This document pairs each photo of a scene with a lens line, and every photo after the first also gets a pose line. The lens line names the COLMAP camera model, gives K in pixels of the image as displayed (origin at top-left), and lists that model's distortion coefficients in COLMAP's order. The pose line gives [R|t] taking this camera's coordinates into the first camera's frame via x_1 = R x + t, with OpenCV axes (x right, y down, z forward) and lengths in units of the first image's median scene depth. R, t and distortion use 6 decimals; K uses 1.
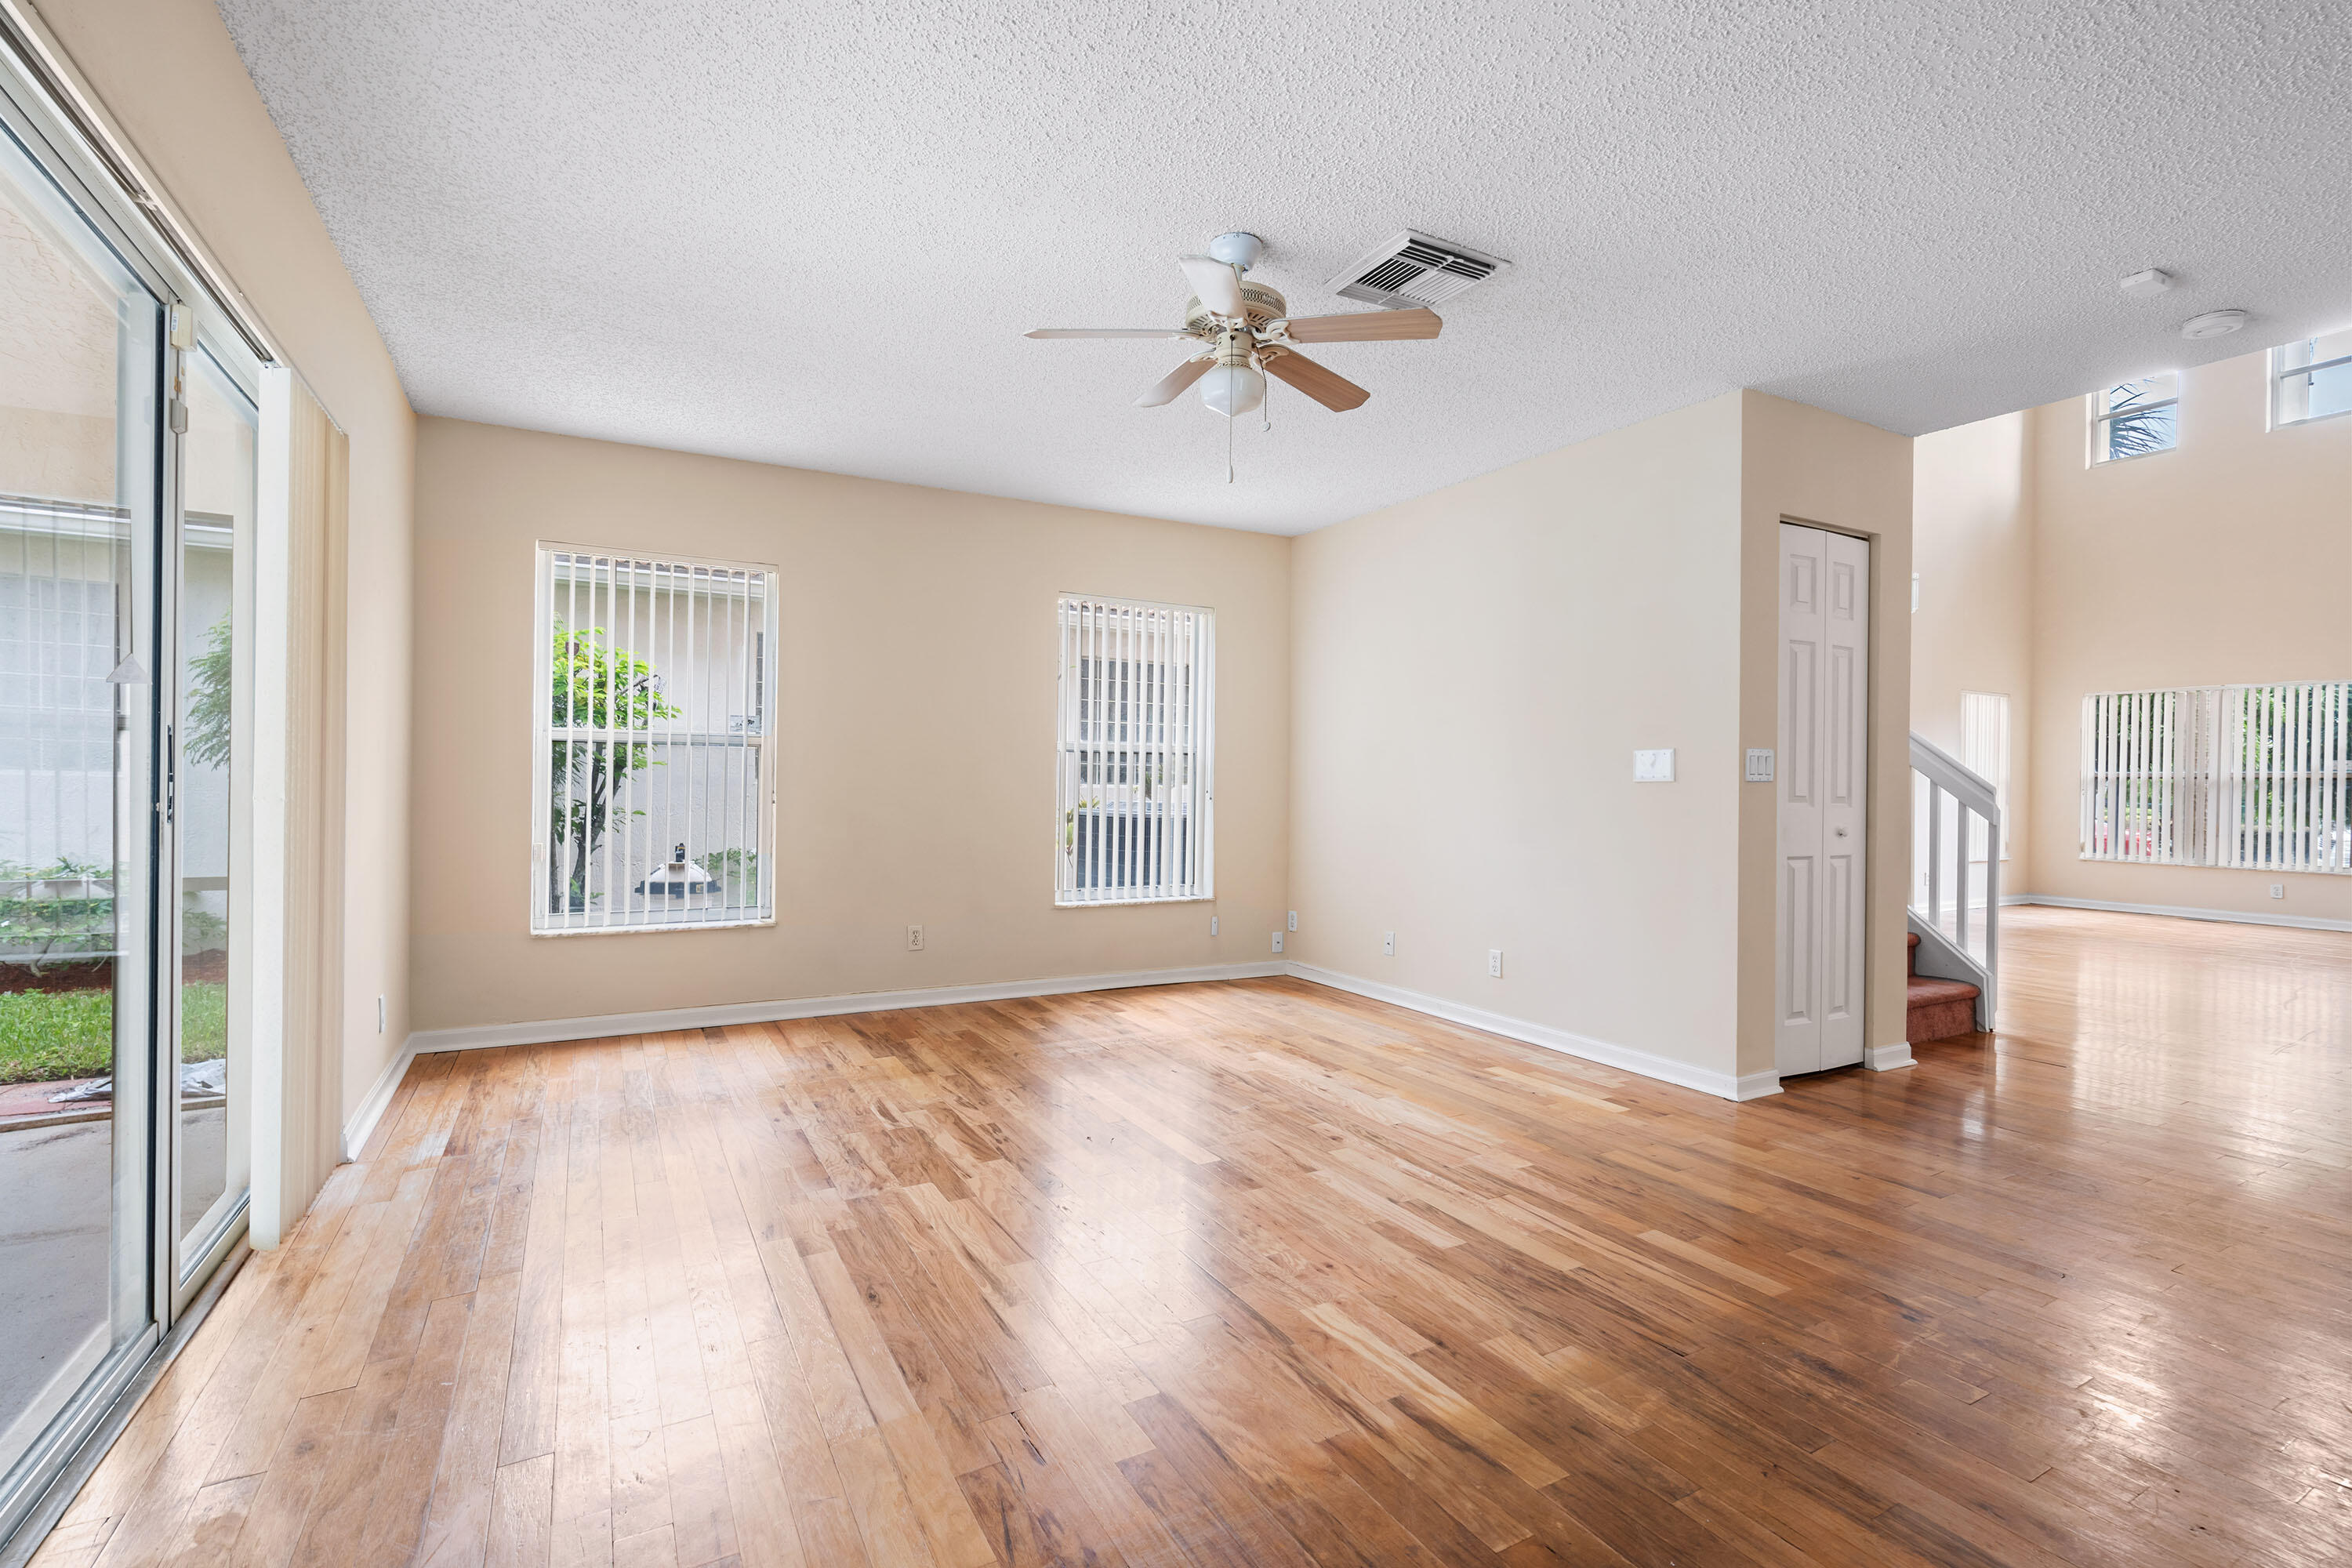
lens RADIAL K [[1042.8, 0, 1157.6], [0, 1042.8, 786.4], [0, 0, 1]] dist [-0.004861, 0.002447]
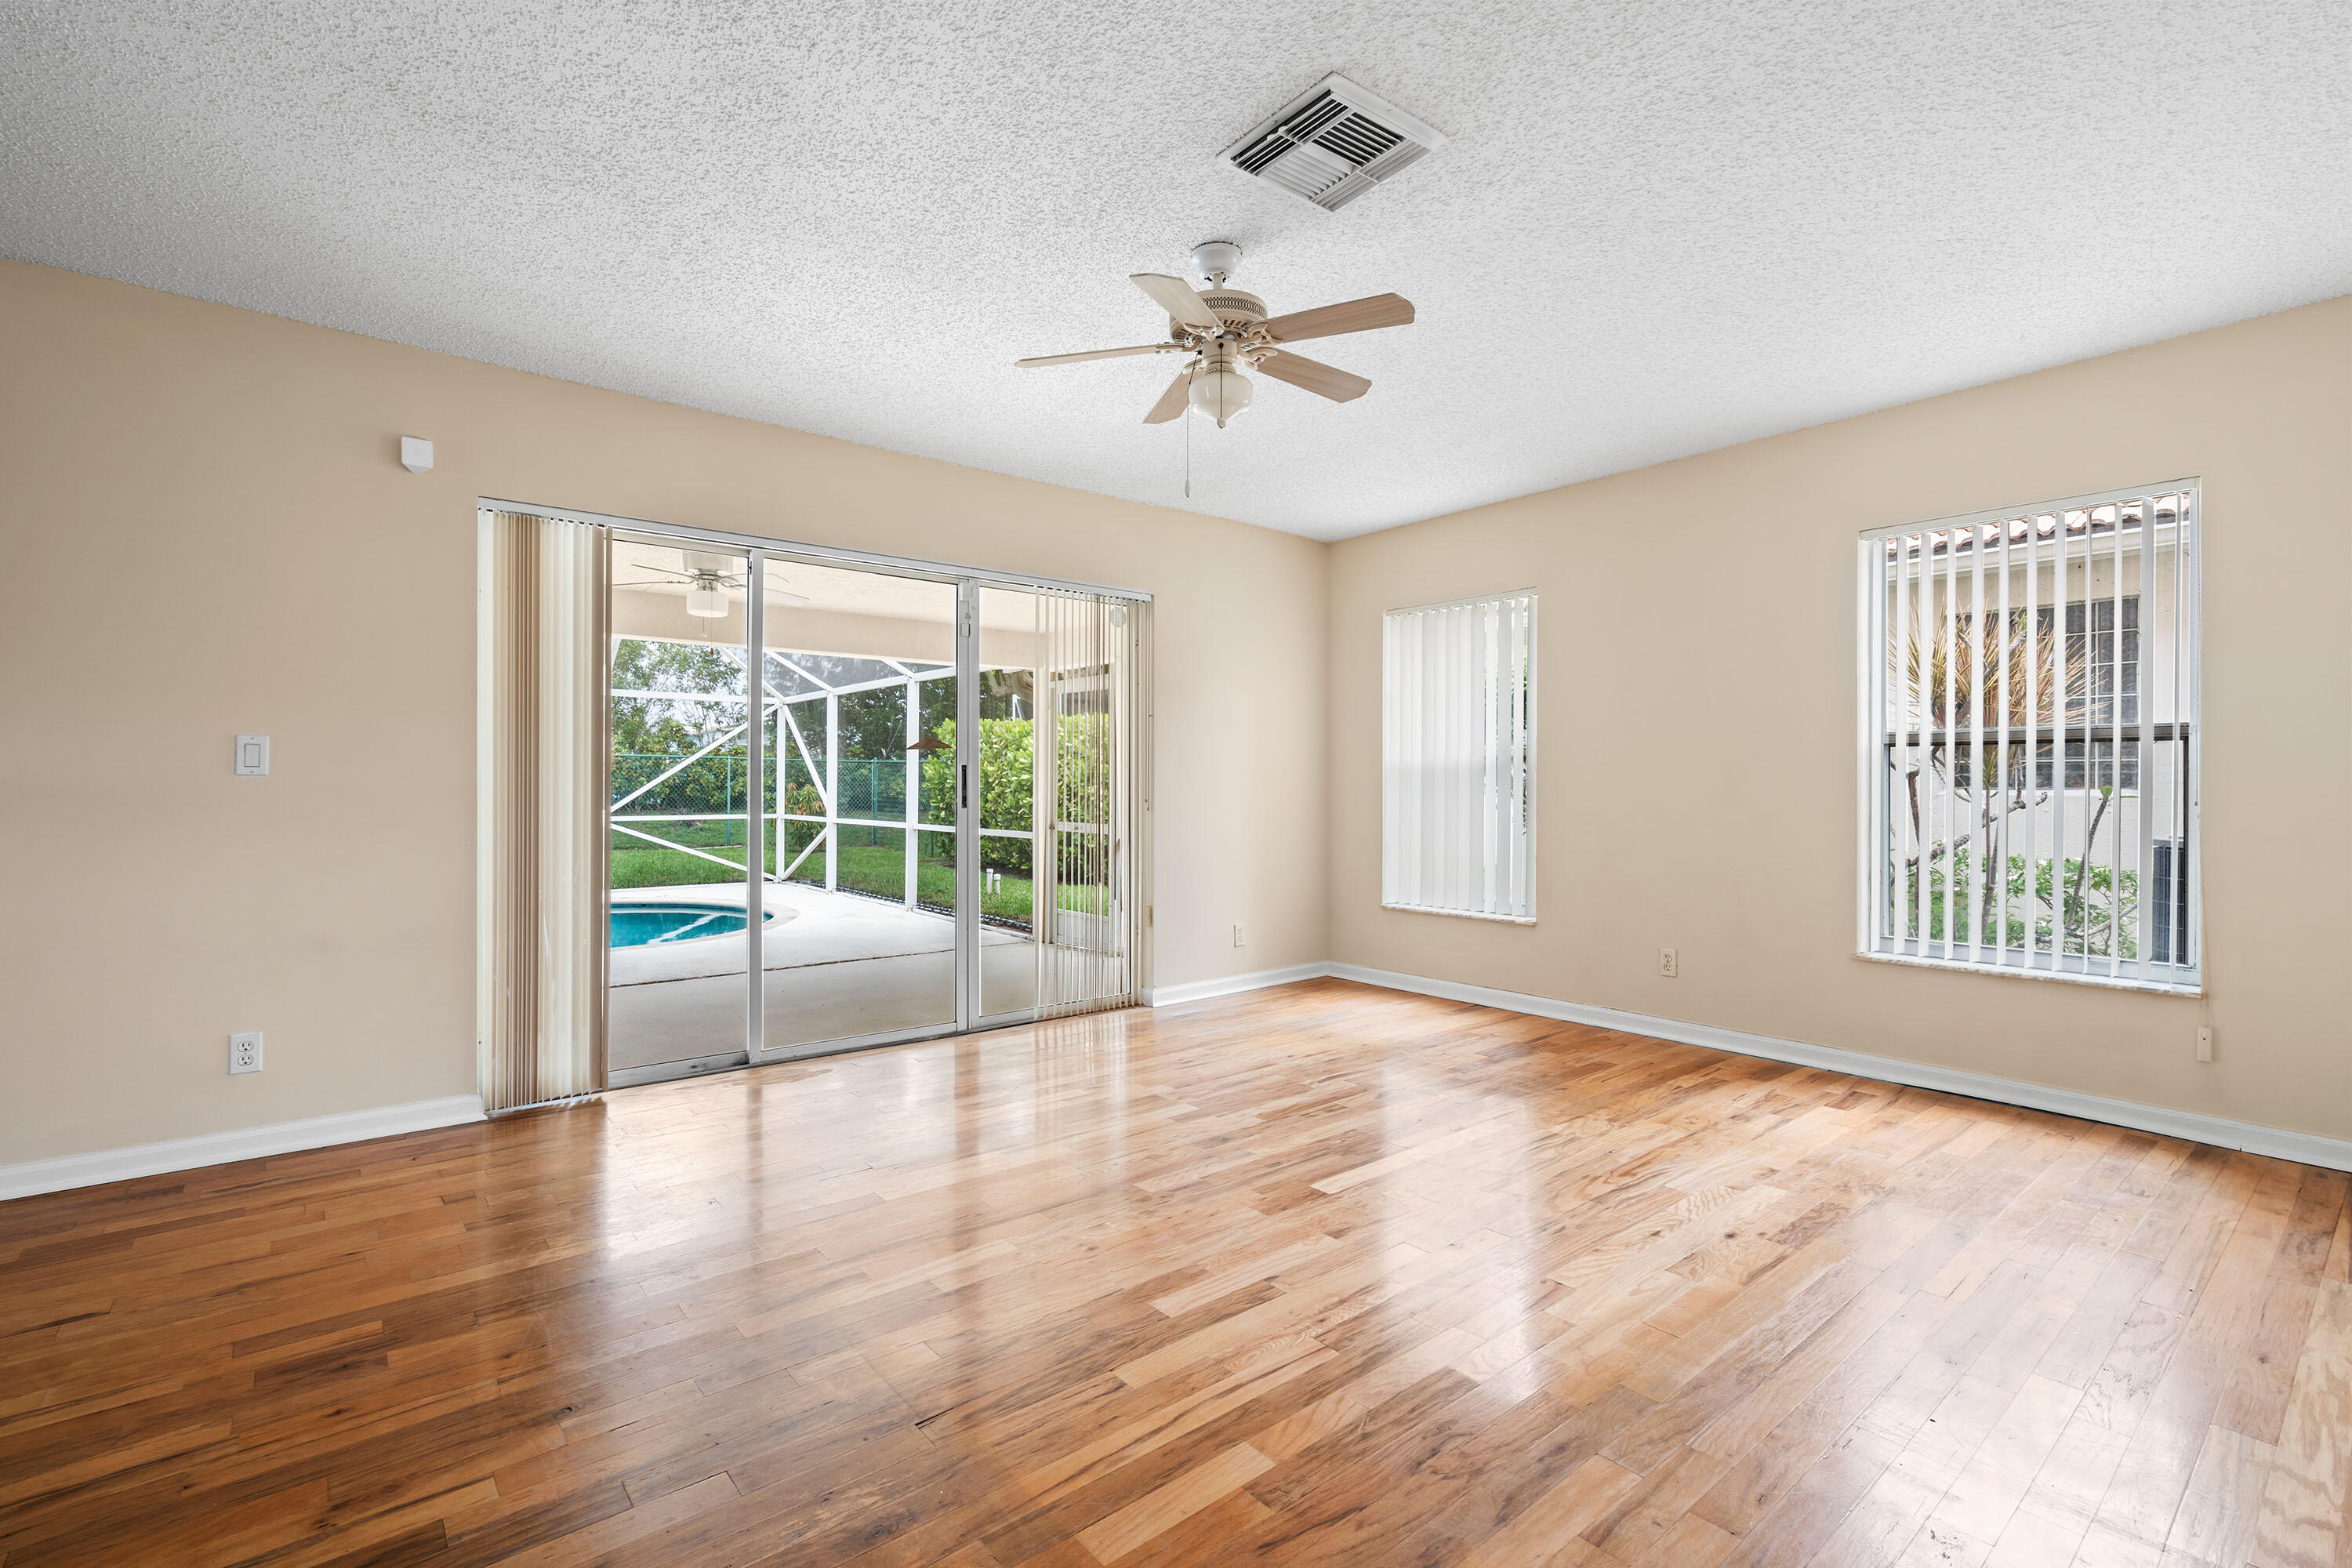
lens RADIAL K [[1042.8, 0, 1175.7], [0, 1042.8, 777.9], [0, 0, 1]] dist [-0.004861, 0.002447]
pose [[0.189118, -0.023258, -0.981679, 0.994005], [-0.008262, 0.999646, -0.025275, 0.023119], [0.981920, 0.012891, 0.188859, 0.739104]]
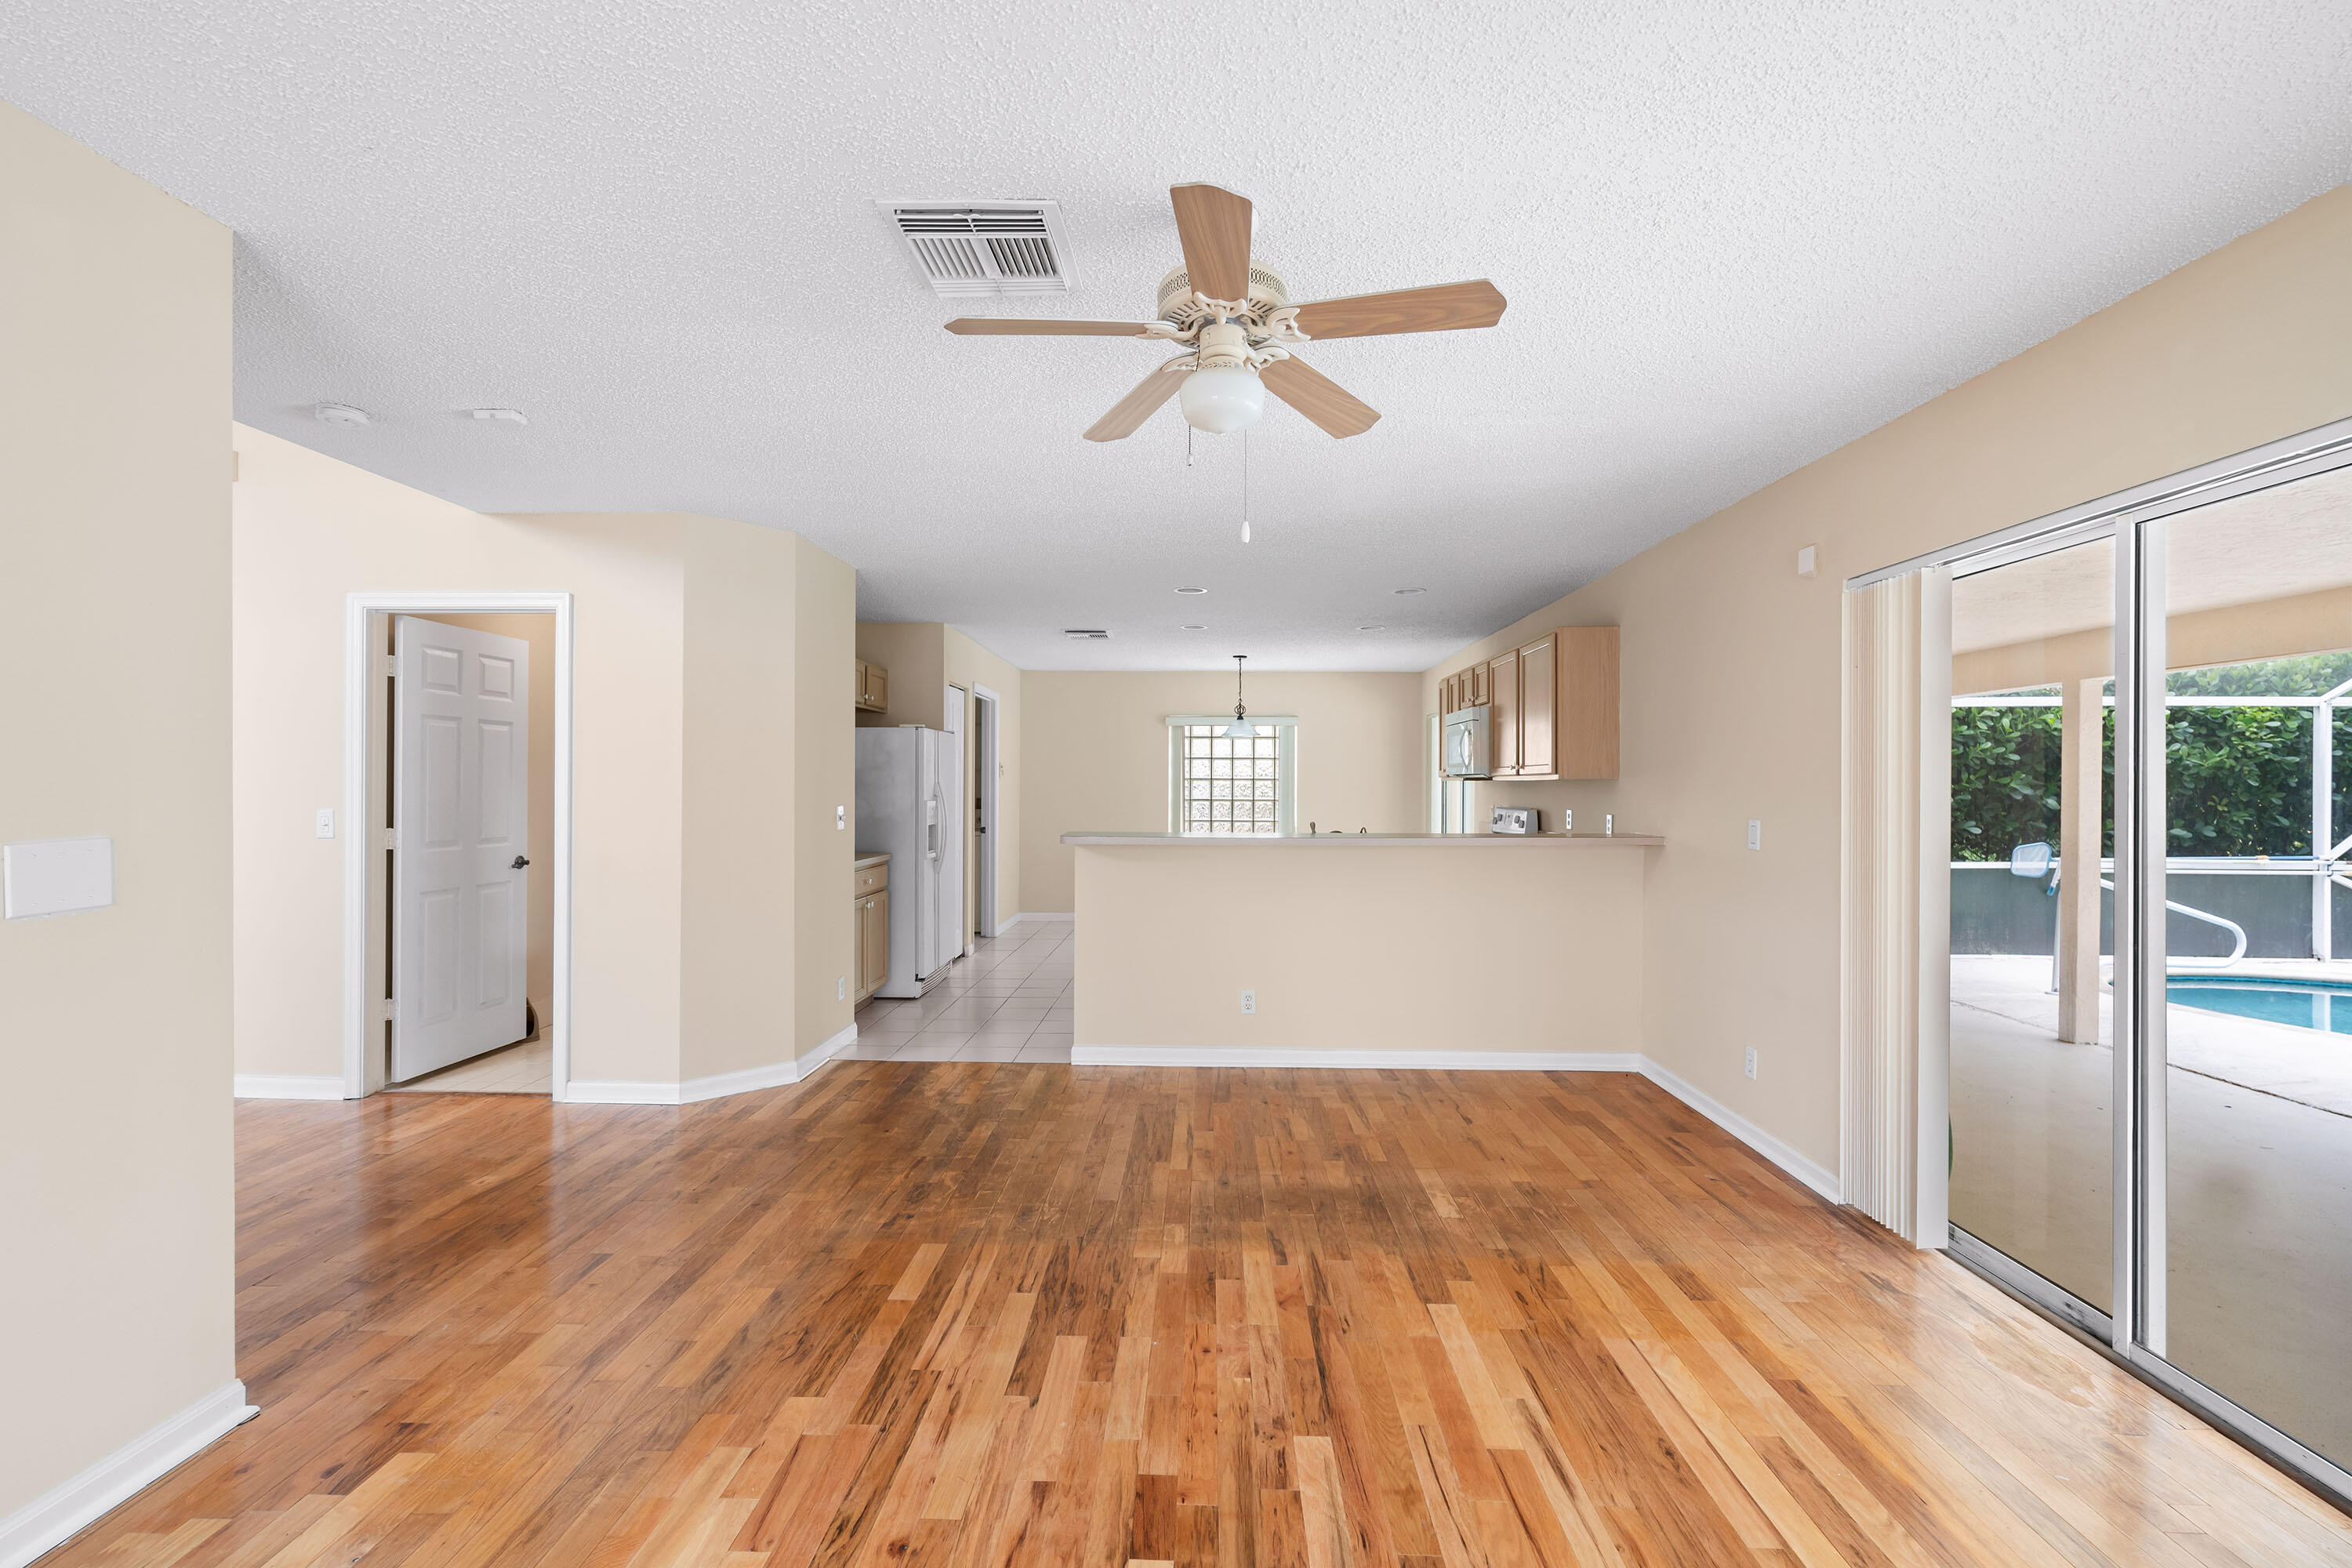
lens RADIAL K [[1042.8, 0, 1221.3], [0, 1042.8, 786.9], [0, 0, 1]] dist [-0.004861, 0.002447]
pose [[-0.880313, -0.018211, 0.474044, -0.278348], [-0.013431, 0.999819, 0.013468, -0.099643], [-0.474204, 0.005489, -0.880398, 1.597914]]
